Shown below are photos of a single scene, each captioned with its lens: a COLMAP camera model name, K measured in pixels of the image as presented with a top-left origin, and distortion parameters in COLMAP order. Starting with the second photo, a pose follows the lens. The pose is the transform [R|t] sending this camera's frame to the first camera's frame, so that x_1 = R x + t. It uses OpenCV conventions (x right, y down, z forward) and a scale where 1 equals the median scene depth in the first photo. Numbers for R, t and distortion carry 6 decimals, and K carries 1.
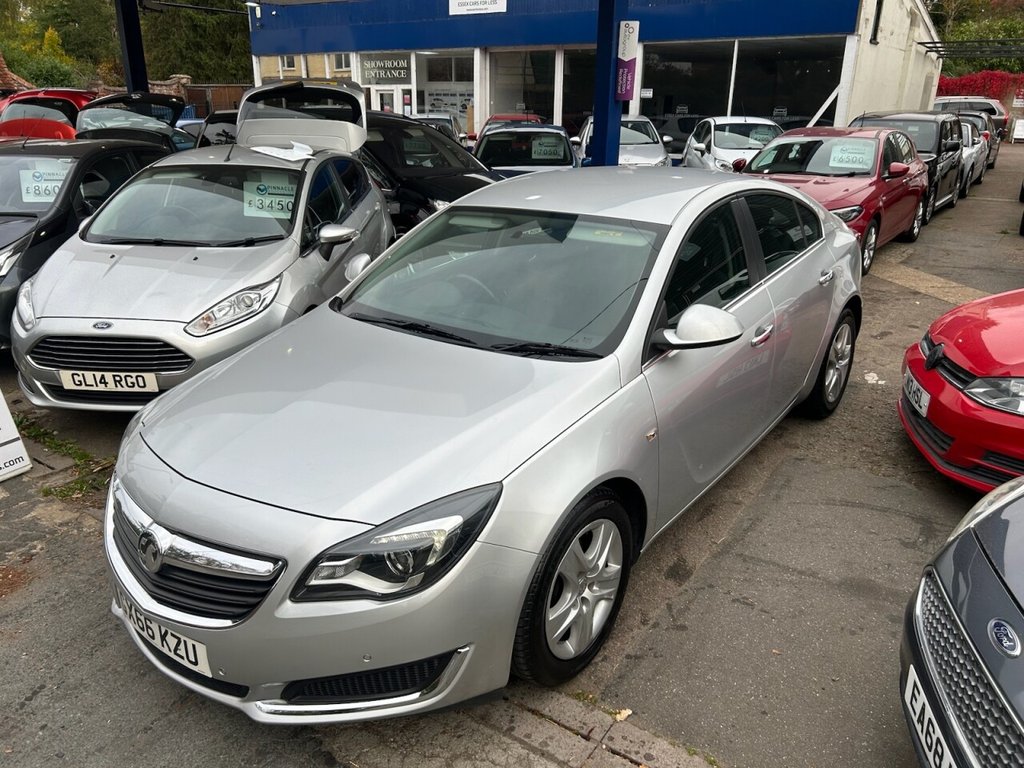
lens RADIAL K [[775.4, 0, 514.7], [0, 775.4, 431.0], [0, 0, 1]] dist [0.019370, -0.002358]
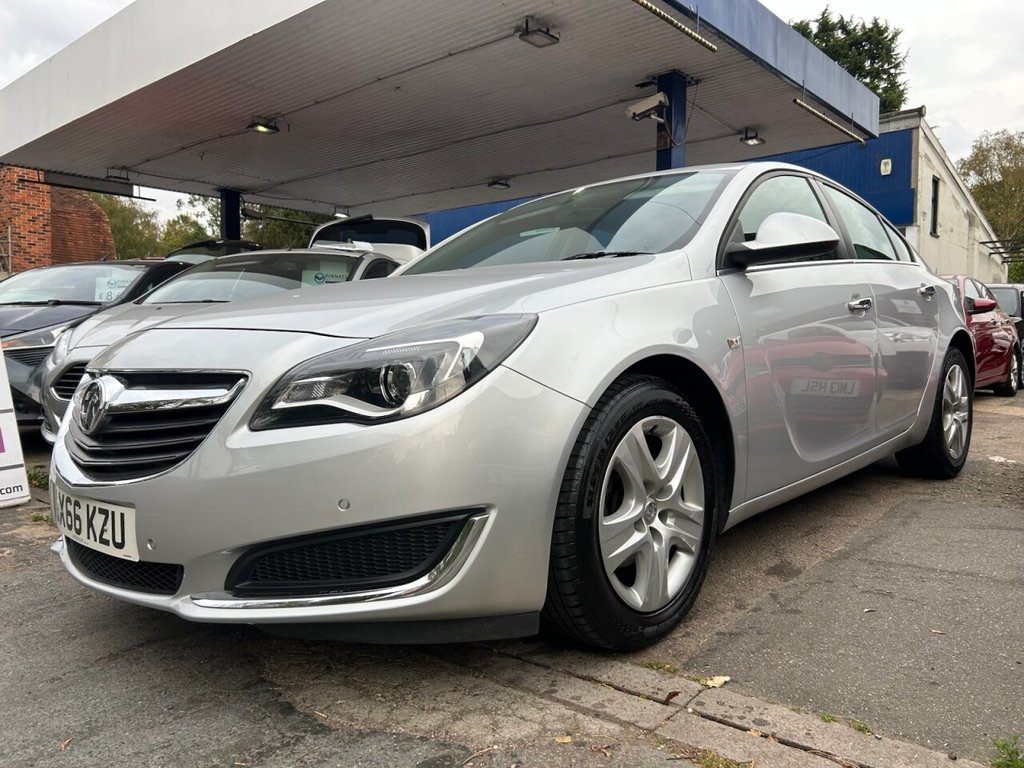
lens RADIAL K [[792.3, 0, 507.1], [0, 792.3, 414.3], [0, 0, 1]] dist [0.012238, 0.004609]
pose [[0.995406, -0.004525, -0.095639, 0.023827], [-0.025437, 0.950488, -0.309720, 0.358447], [0.092305, 0.310729, 0.946006, 0.249737]]
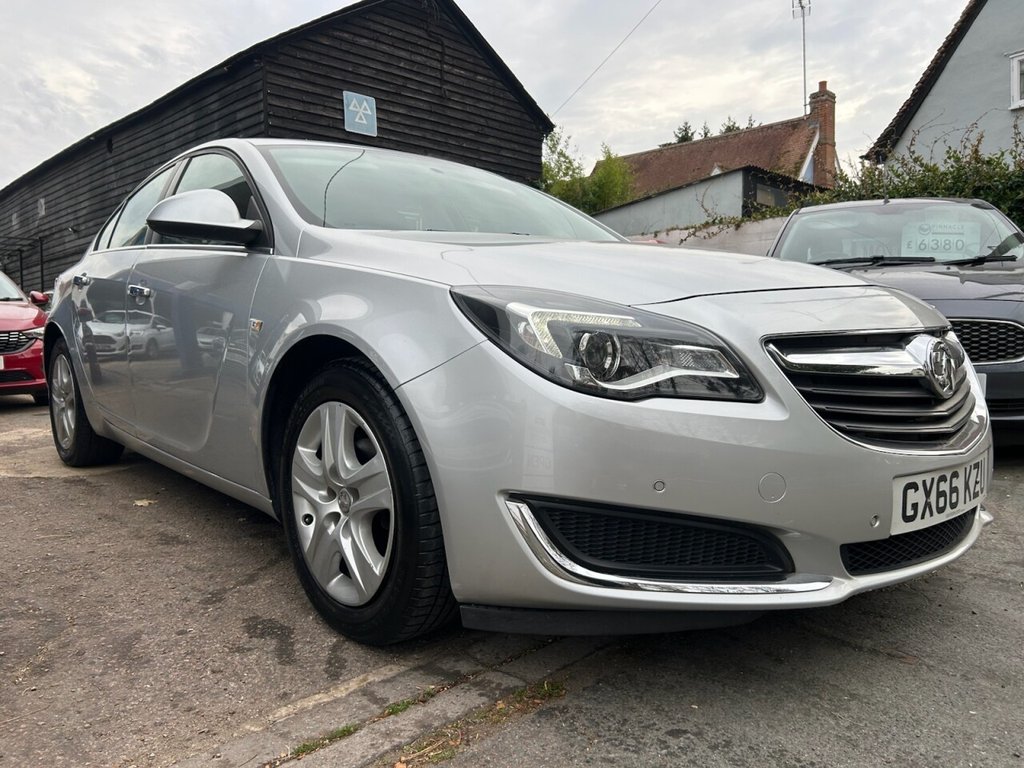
lens RADIAL K [[774.5, 0, 511.0], [0, 774.5, 403.5], [0, 0, 1]] dist [0.041569, -0.051458]
pose [[0.175241, -0.099856, 0.979448, -1.127116], [0.399877, 0.916308, 0.021874, 0.006133], [-0.899661, 0.387825, 0.200505, 1.098912]]
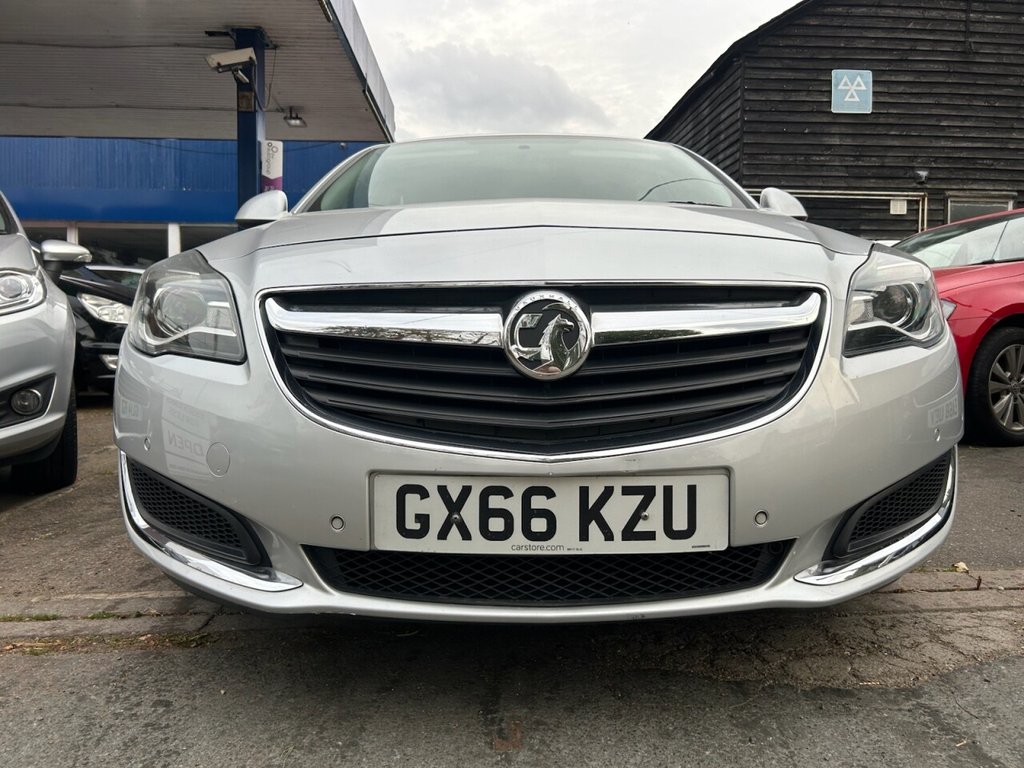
lens RADIAL K [[779.9, 0, 542.6], [0, 779.9, 401.7], [0, 0, 1]] dist [0.039310, -0.043553]
pose [[0.777247, -0.055269, 0.626763, -0.706224], [0.249157, 0.941740, -0.225934, 0.274203], [-0.577761, 0.331769, 0.745736, 0.572920]]
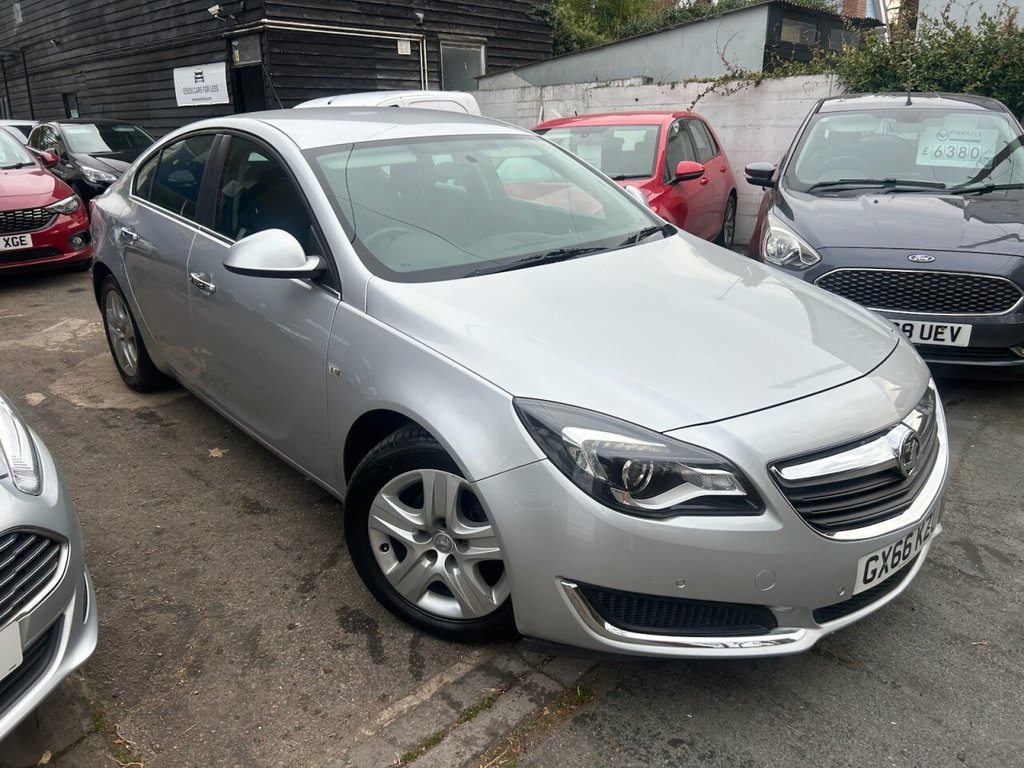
lens RADIAL K [[773.7, 0, 509.7], [0, 773.7, 387.9], [0, 0, 1]] dist [0.042704, -0.048176]
pose [[0.175316, -0.338079, 0.924644, -1.207121], [0.390047, 0.886189, 0.250064, -0.287180], [-0.903951, 0.316815, 0.287230, 1.011051]]
